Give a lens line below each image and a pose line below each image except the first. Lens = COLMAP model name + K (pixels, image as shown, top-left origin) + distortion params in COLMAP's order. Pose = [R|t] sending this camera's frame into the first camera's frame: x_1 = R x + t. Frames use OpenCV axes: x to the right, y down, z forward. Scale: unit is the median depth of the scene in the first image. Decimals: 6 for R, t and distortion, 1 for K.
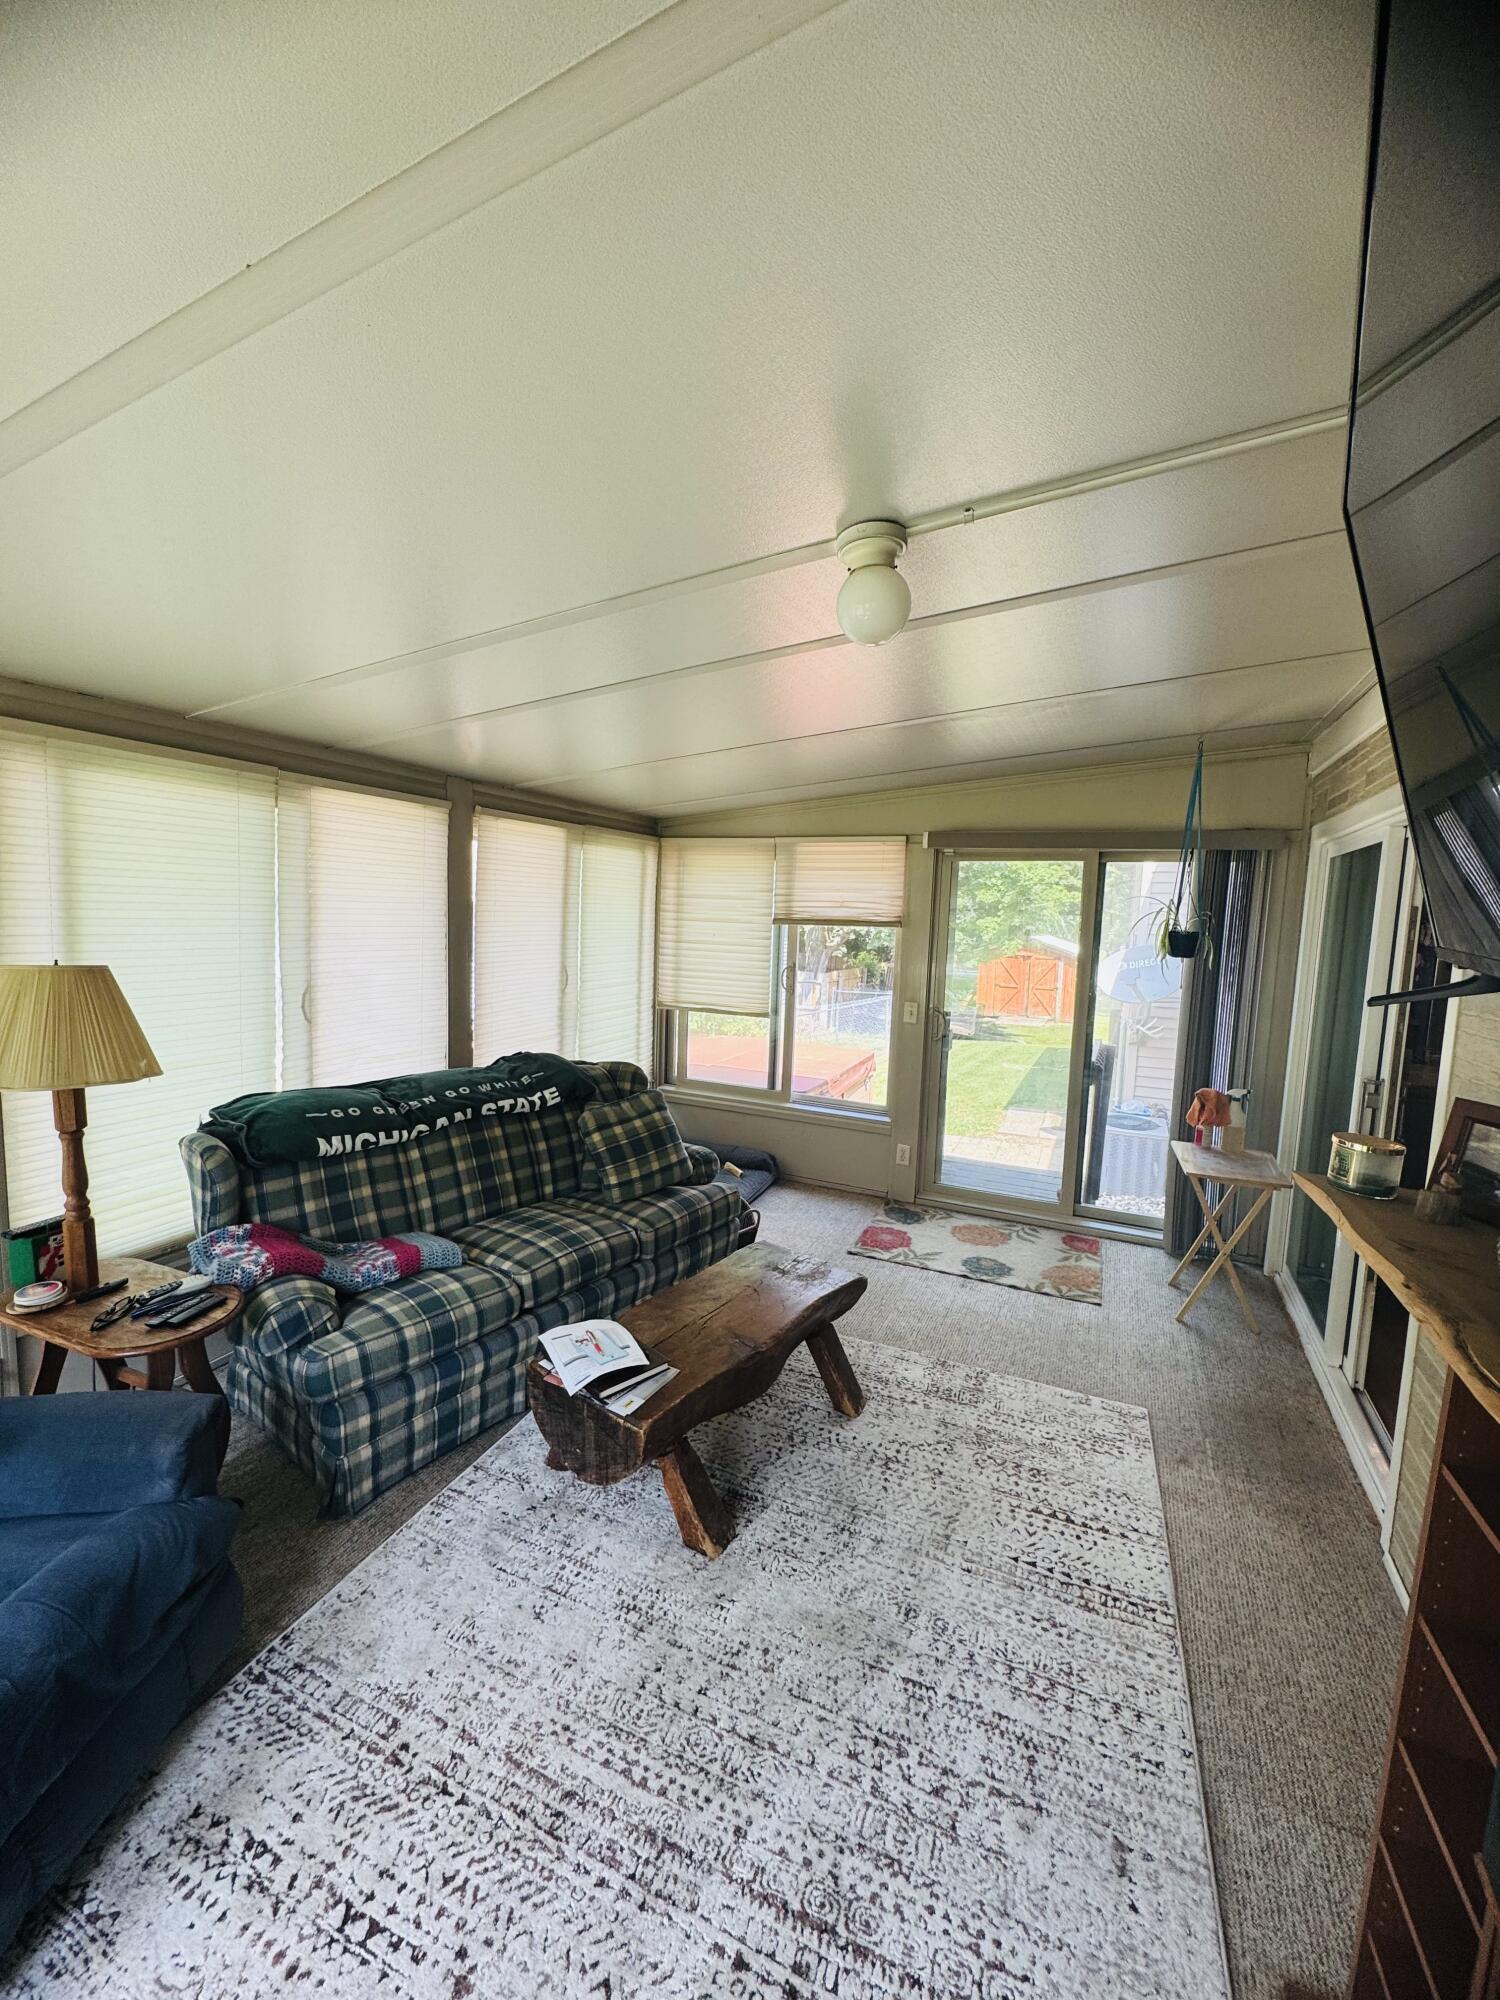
lens RADIAL K [[804.6, 0, 748.8], [0, 804.6, 995.0], [0, 0, 1]] dist [-0.003808, -0.000342]
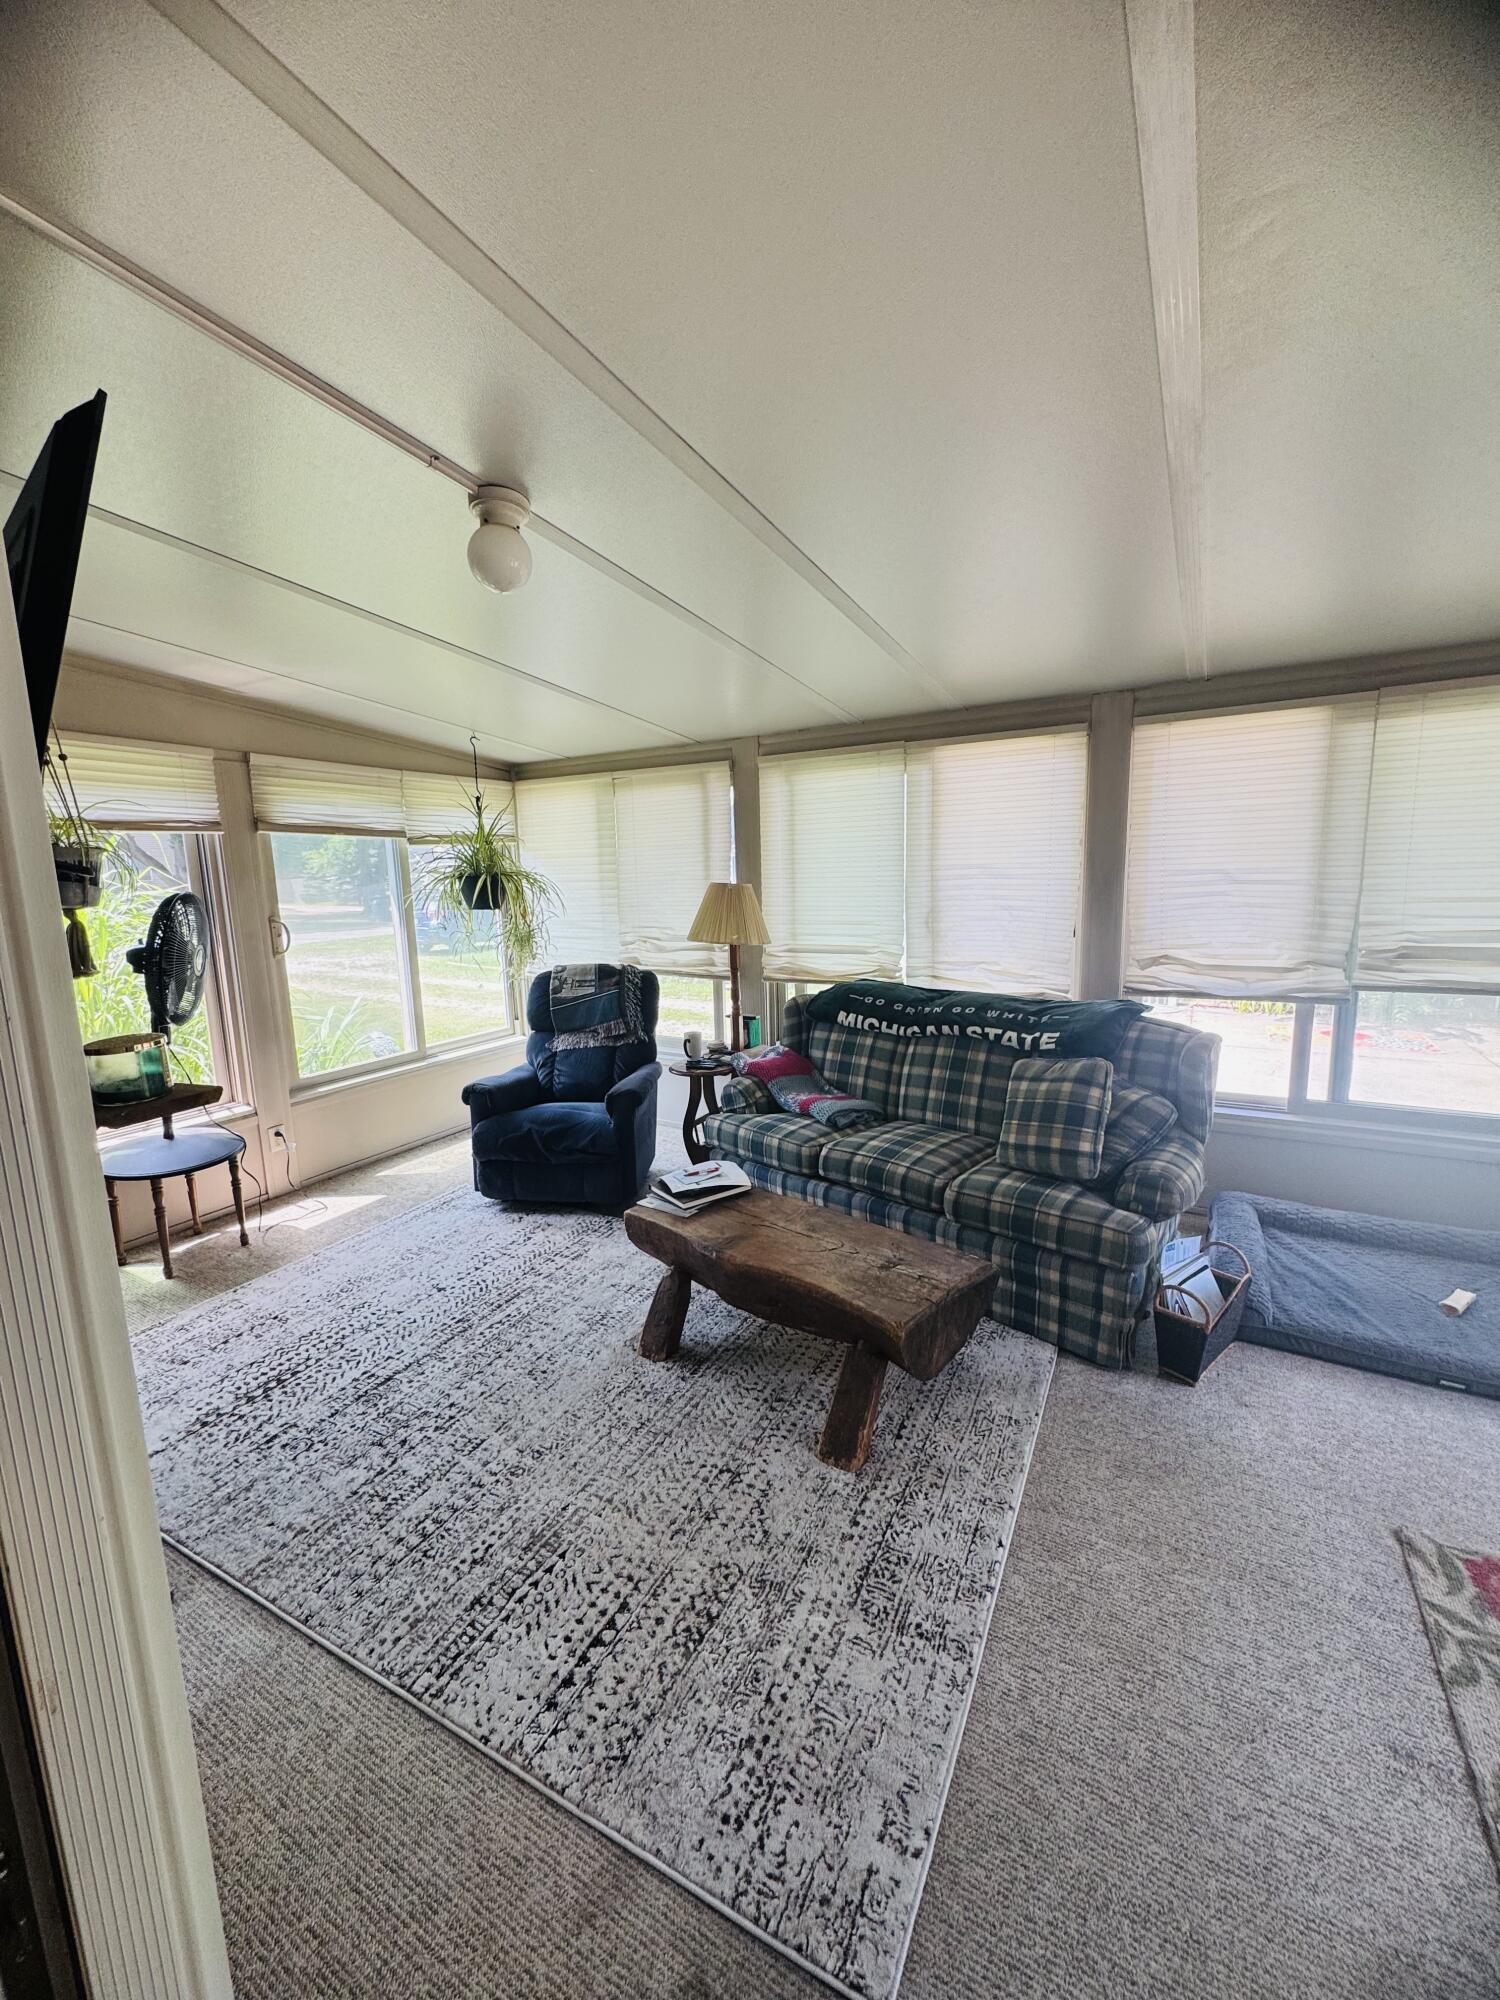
lens RADIAL K [[804.6, 0, 748.7], [0, 804.6, 997.4], [0, 0, 1]] dist [-0.003808, -0.000342]
pose [[-0.107141, 0.119566, -0.987028, 0.817367], [-0.081224, 0.988372, 0.128546, -0.011829], [0.990921, 0.093942, -0.096184, 0.919164]]
